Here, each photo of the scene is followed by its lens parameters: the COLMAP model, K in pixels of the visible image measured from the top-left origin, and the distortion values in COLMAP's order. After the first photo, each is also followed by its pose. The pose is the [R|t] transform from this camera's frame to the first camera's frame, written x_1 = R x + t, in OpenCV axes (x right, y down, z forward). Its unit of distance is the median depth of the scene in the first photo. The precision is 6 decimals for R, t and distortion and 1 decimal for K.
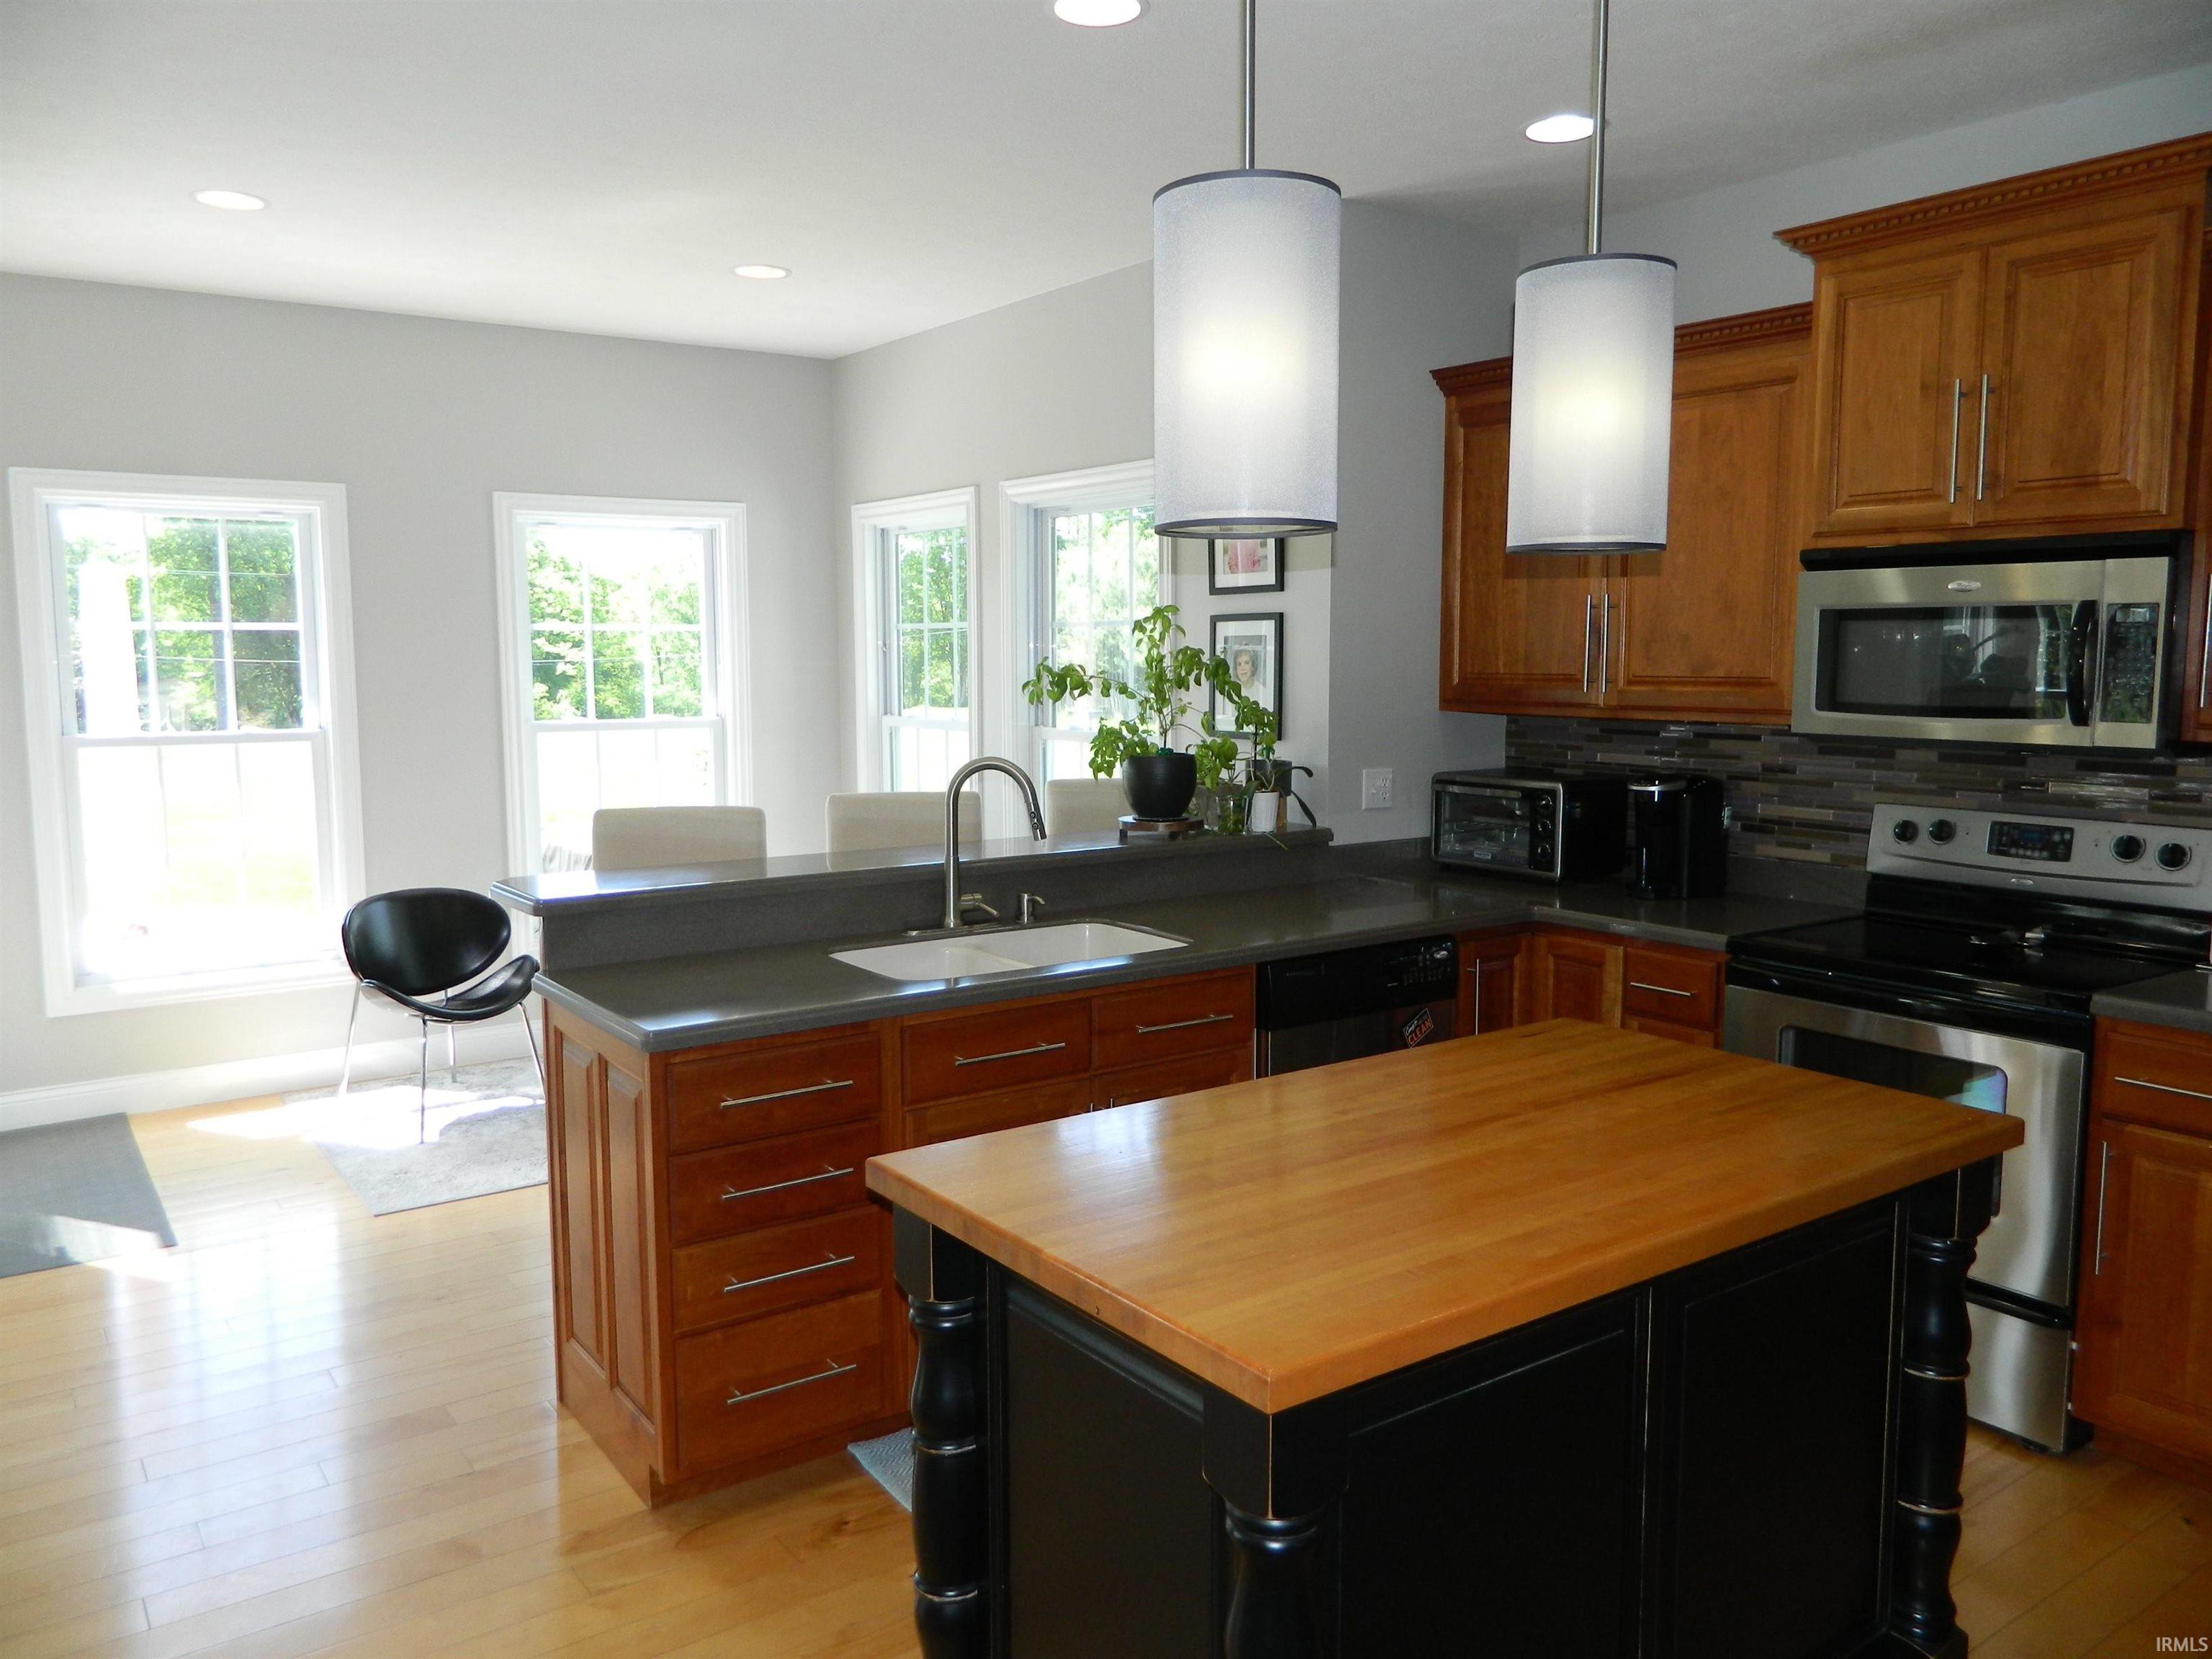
lens RADIAL K [[1644.8, 0, 1104.4], [0, 1644.8, 827.6], [0, 0, 1]] dist [0.005824, 0.002934]
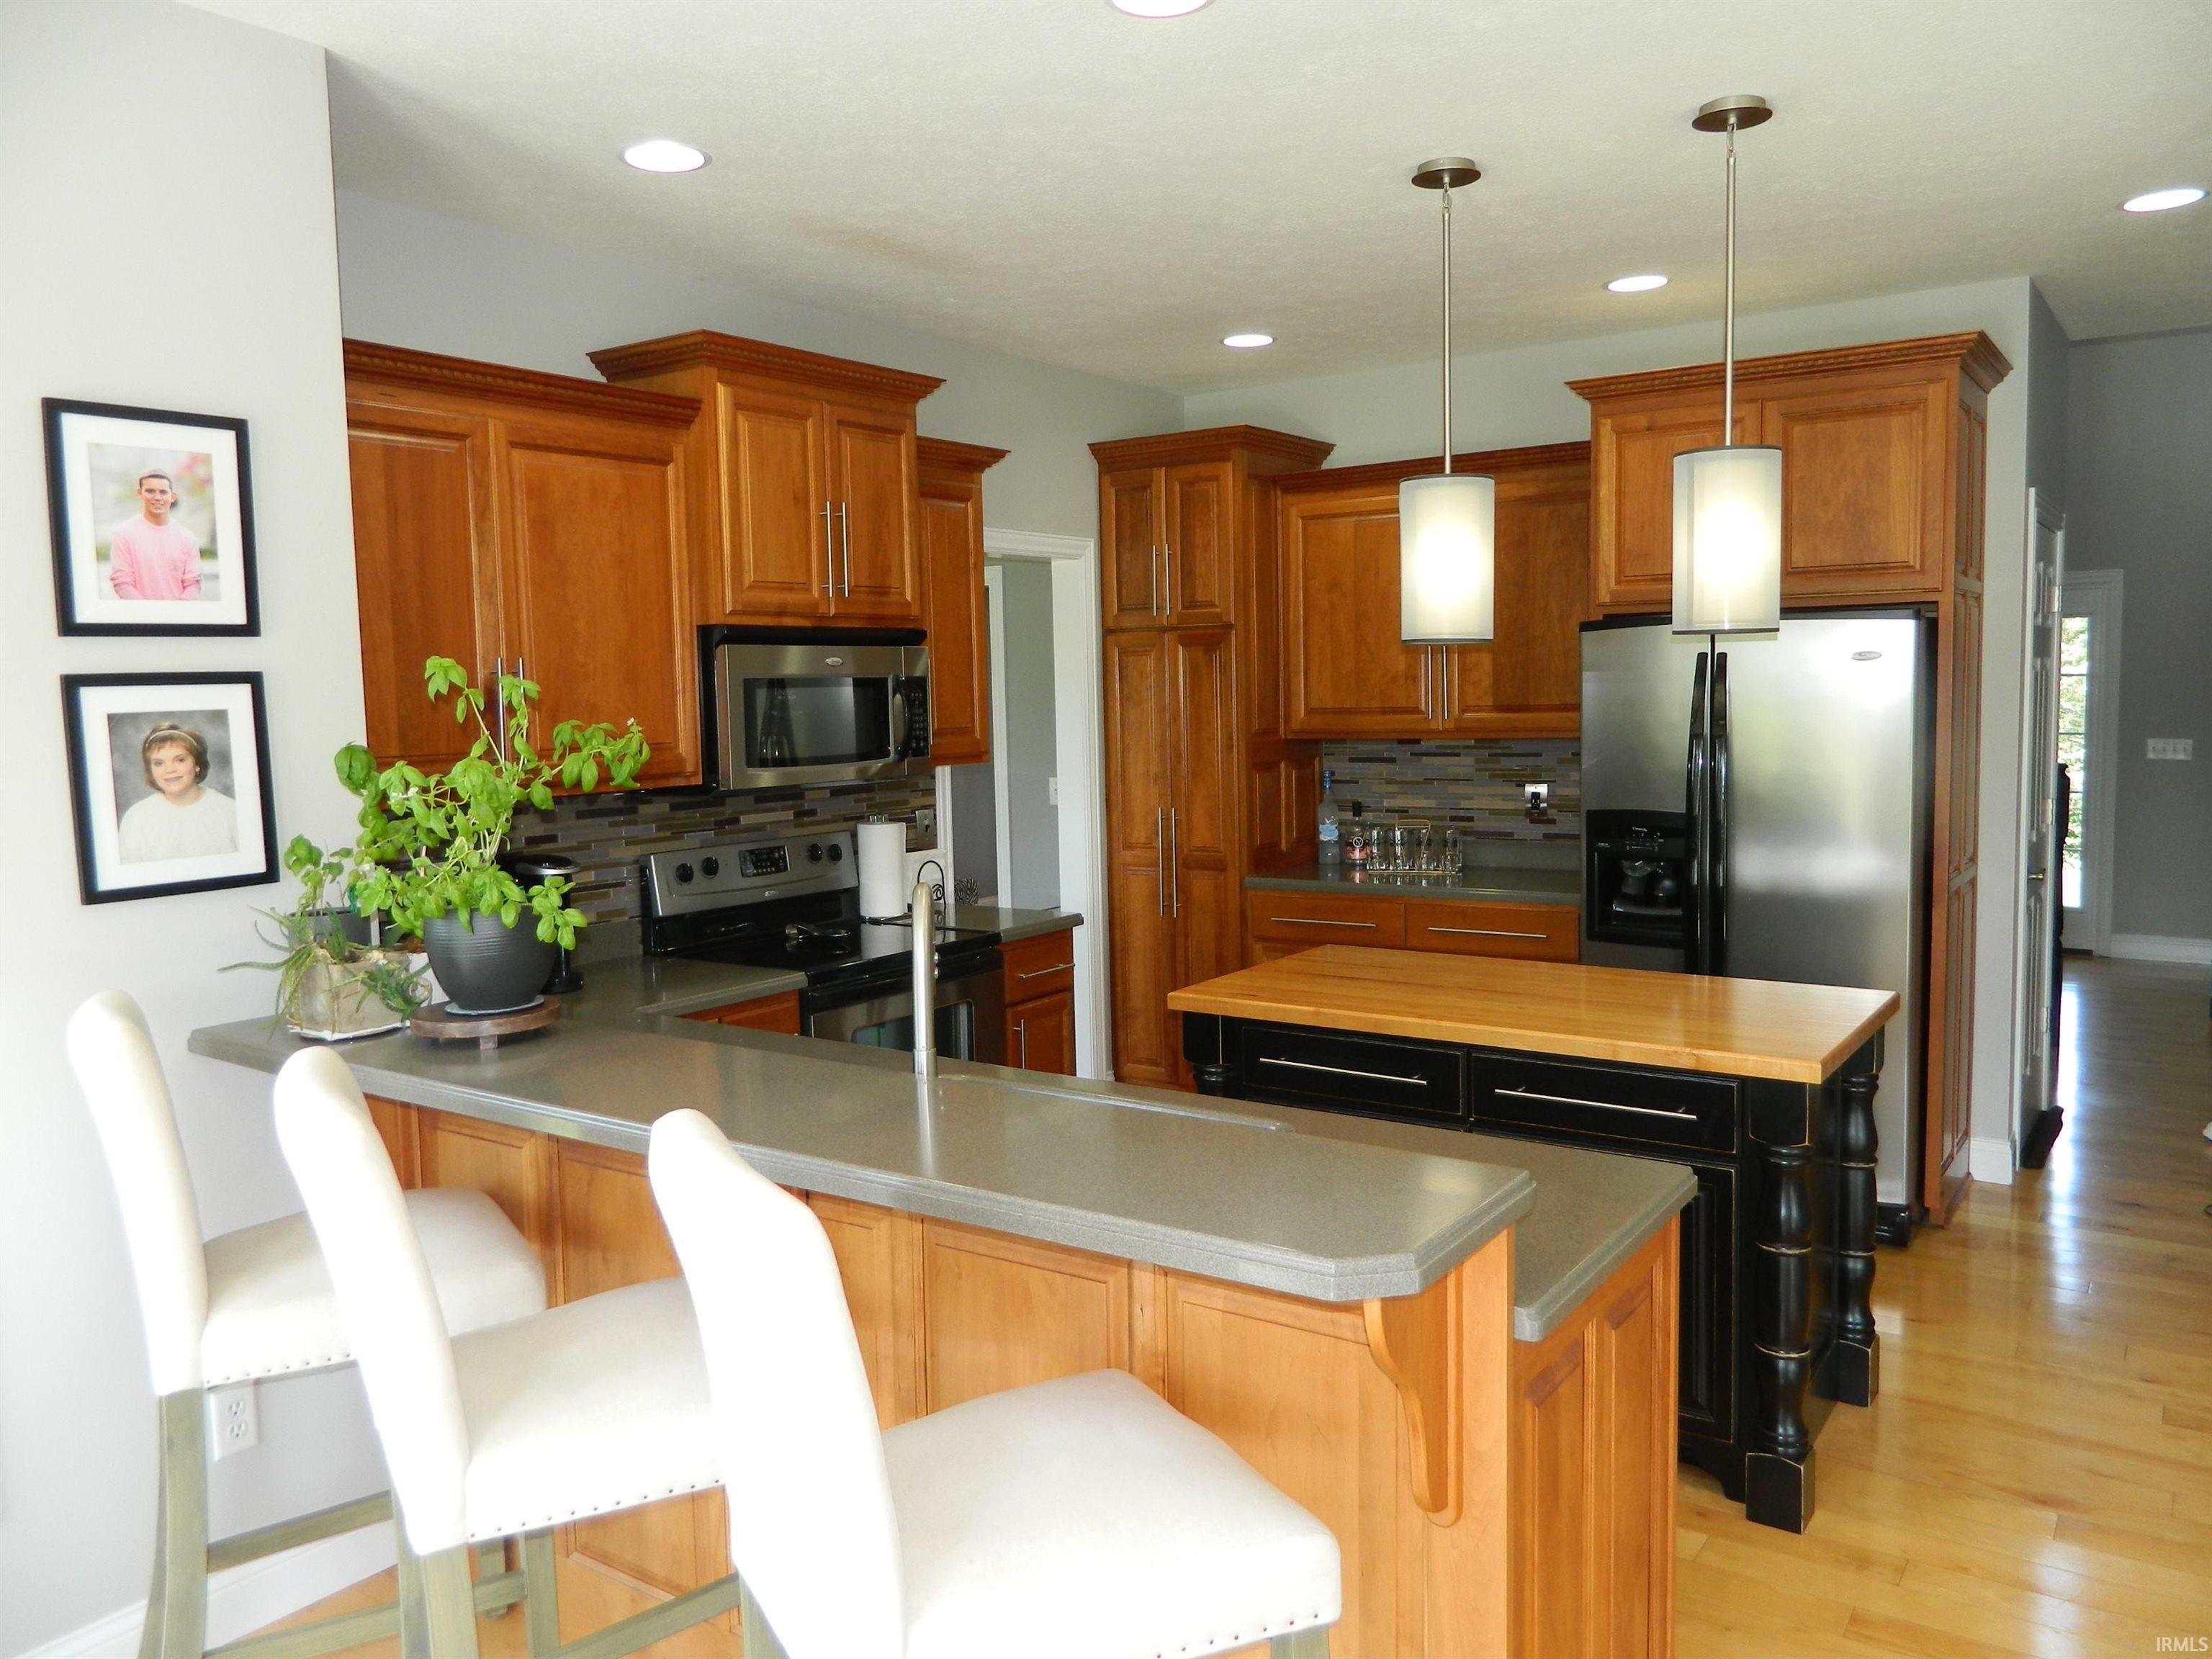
lens RADIAL K [[1644.8, 0, 1106.1], [0, 1644.8, 827.3], [0, 0, 1]] dist [0.005824, 0.002934]
pose [[-0.339483, -0.072746, 0.937795, -0.682178], [0.121769, 0.985216, 0.120505, -0.131716], [-0.932697, 0.155104, -0.325606, 1.100524]]
